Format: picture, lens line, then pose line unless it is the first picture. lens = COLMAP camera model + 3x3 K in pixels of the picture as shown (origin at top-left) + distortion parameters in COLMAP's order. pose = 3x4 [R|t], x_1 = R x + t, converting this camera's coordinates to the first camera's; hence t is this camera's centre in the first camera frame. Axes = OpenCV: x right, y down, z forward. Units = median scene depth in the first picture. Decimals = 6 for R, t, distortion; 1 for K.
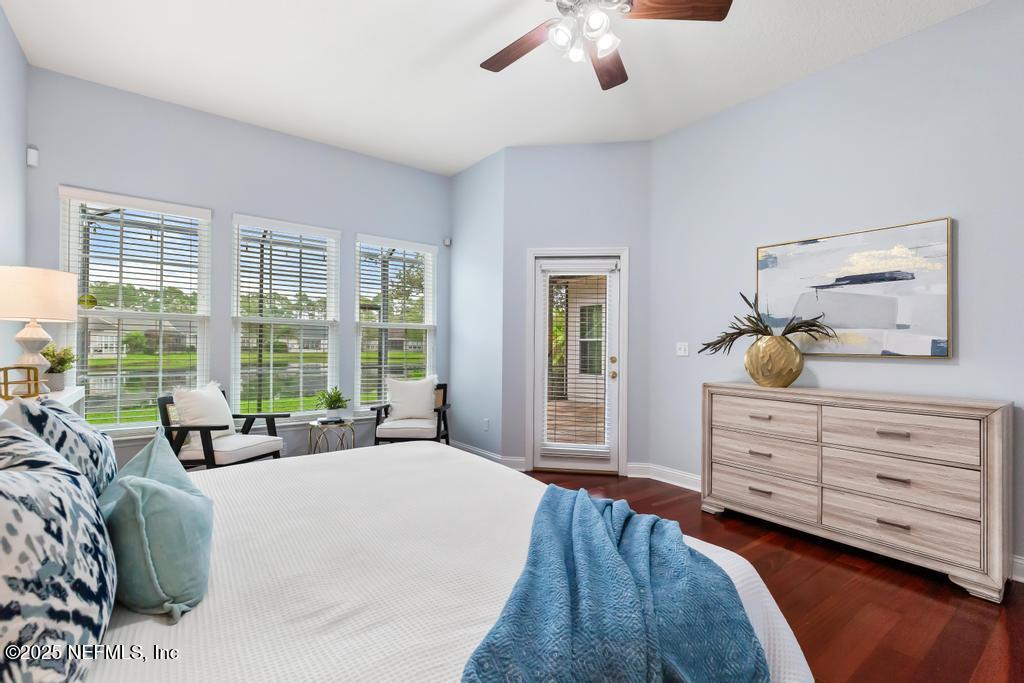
lens RADIAL K [[464.9, 0, 511.0], [0, 464.9, 336.6], [0, 0, 1]] dist [0.013093, -0.001197]
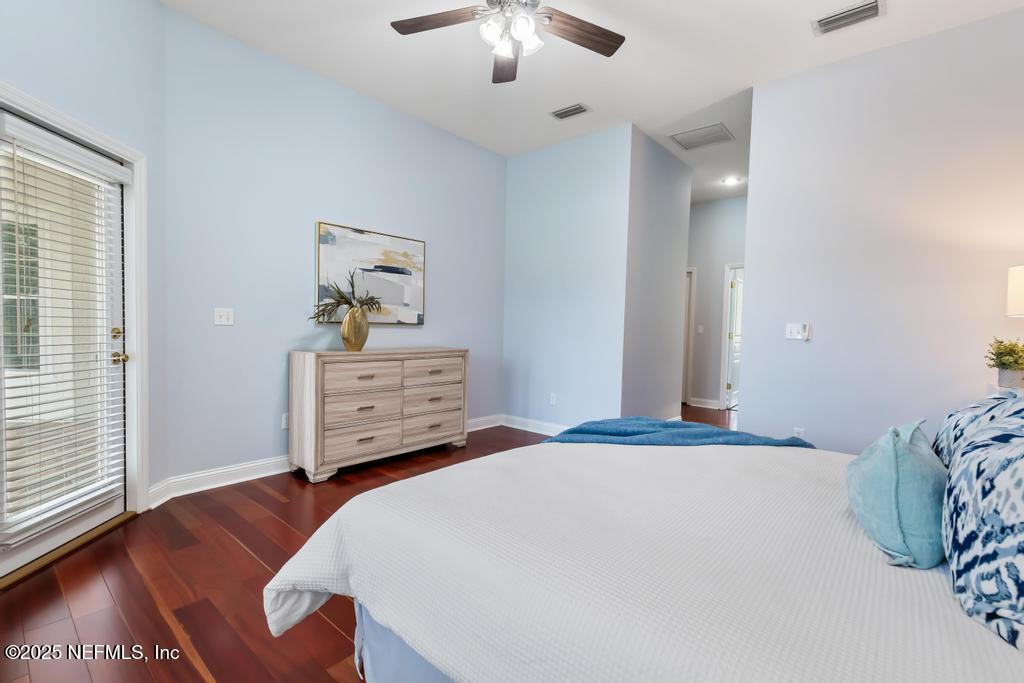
lens RADIAL K [[464.9, 0, 509.1], [0, 464.9, 340.7], [0, 0, 1]] dist [0.013093, -0.001197]
pose [[-0.198221, -0.046547, 0.979052, -0.721280], [-0.040186, 0.998418, 0.039331, 0.022331], [-0.979333, -0.031547, -0.199778, 0.941338]]
